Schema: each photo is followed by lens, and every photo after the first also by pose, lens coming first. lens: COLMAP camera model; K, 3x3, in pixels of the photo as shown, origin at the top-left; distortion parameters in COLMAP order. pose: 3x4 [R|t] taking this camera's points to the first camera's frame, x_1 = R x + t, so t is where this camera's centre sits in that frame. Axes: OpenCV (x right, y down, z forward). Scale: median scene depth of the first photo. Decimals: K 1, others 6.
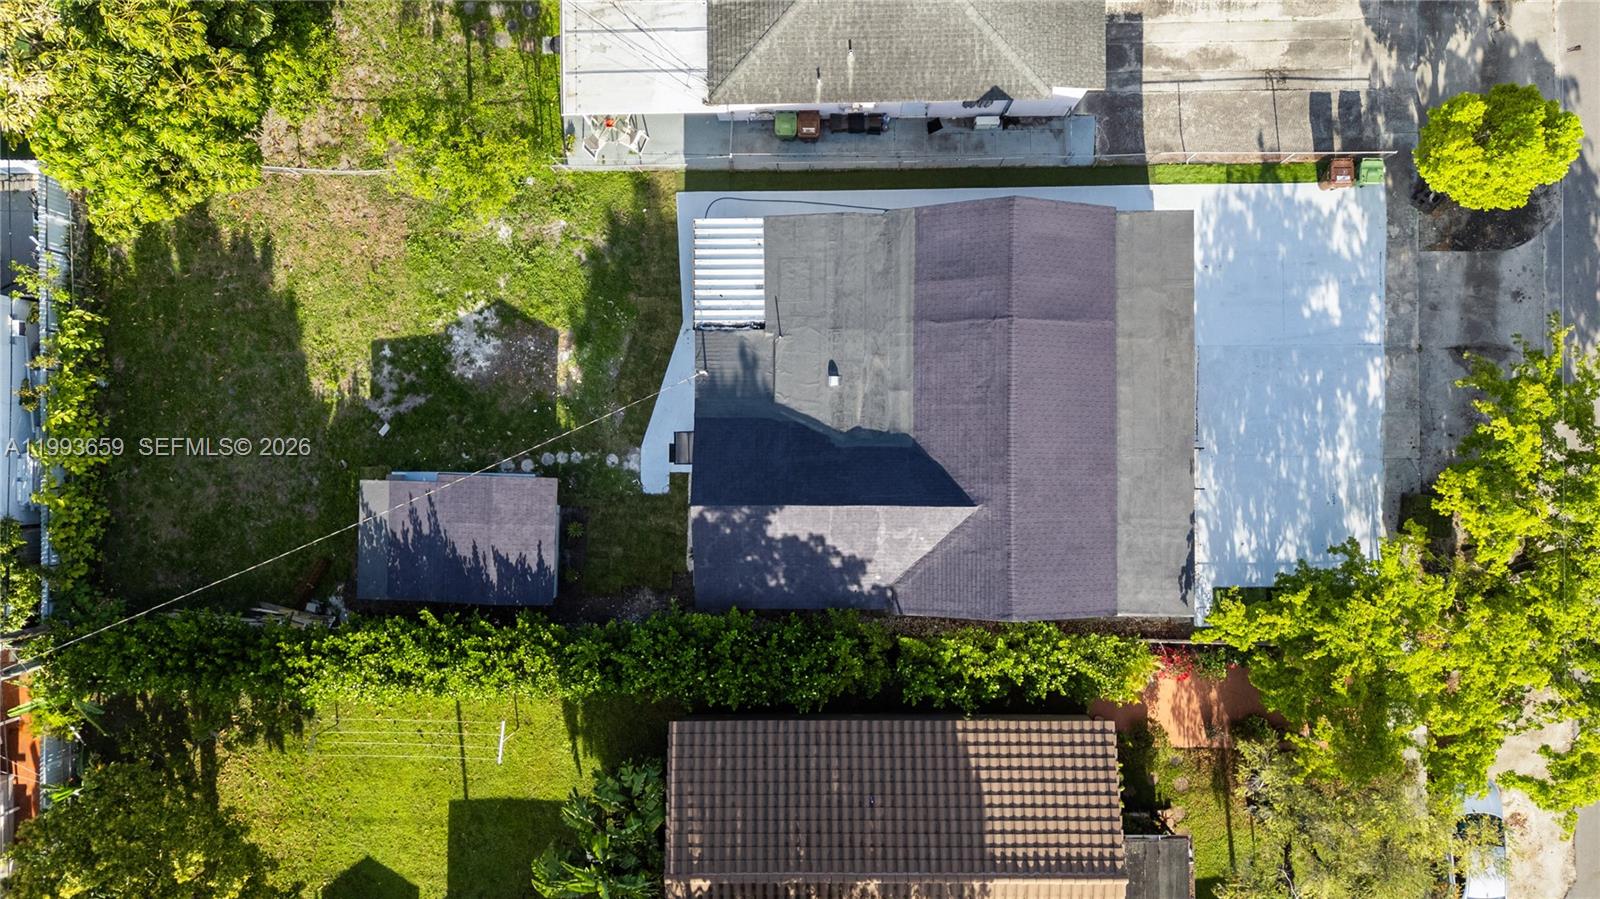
lens RADIAL K [[1190.9, 0, 804.3], [0, 1190.9, 446.2], [0, 0, 1]] dist [0.079846, -0.090545]
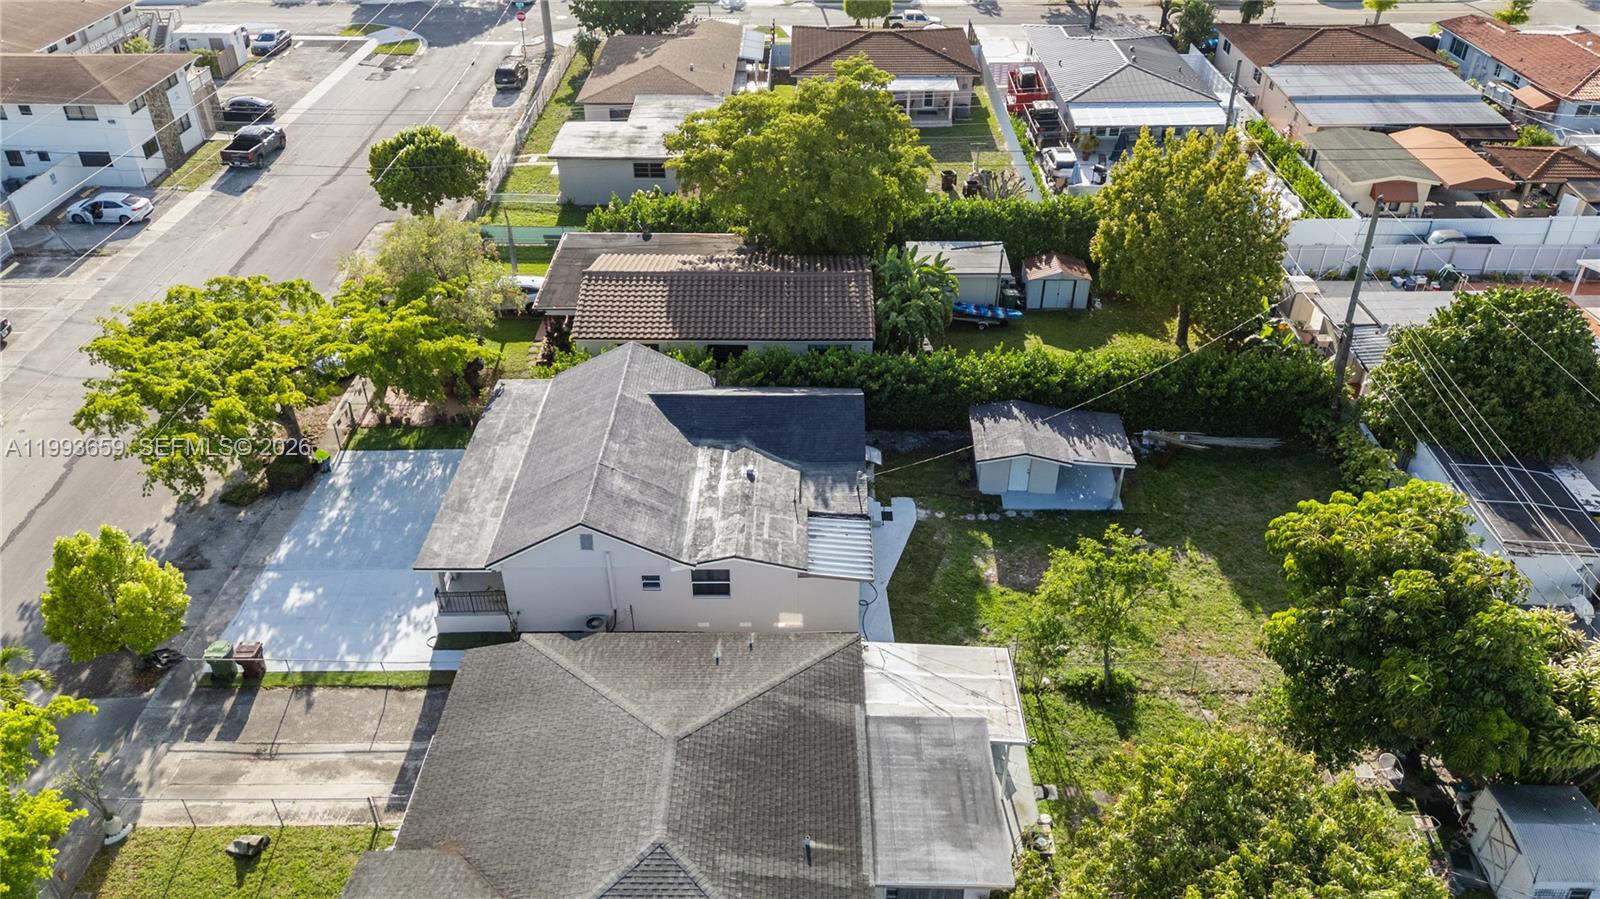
lens RADIAL K [[1178.7, 0, 801.2], [0, 1178.7, 453.5], [0, 0, 1]] dist [0.085078, -0.088676]
pose [[-0.999783, 0.003682, 0.020516, -0.046431], [0.015116, -0.549640, 0.835265, -0.948138], [0.014352, 0.835394, 0.549464, 0.298465]]
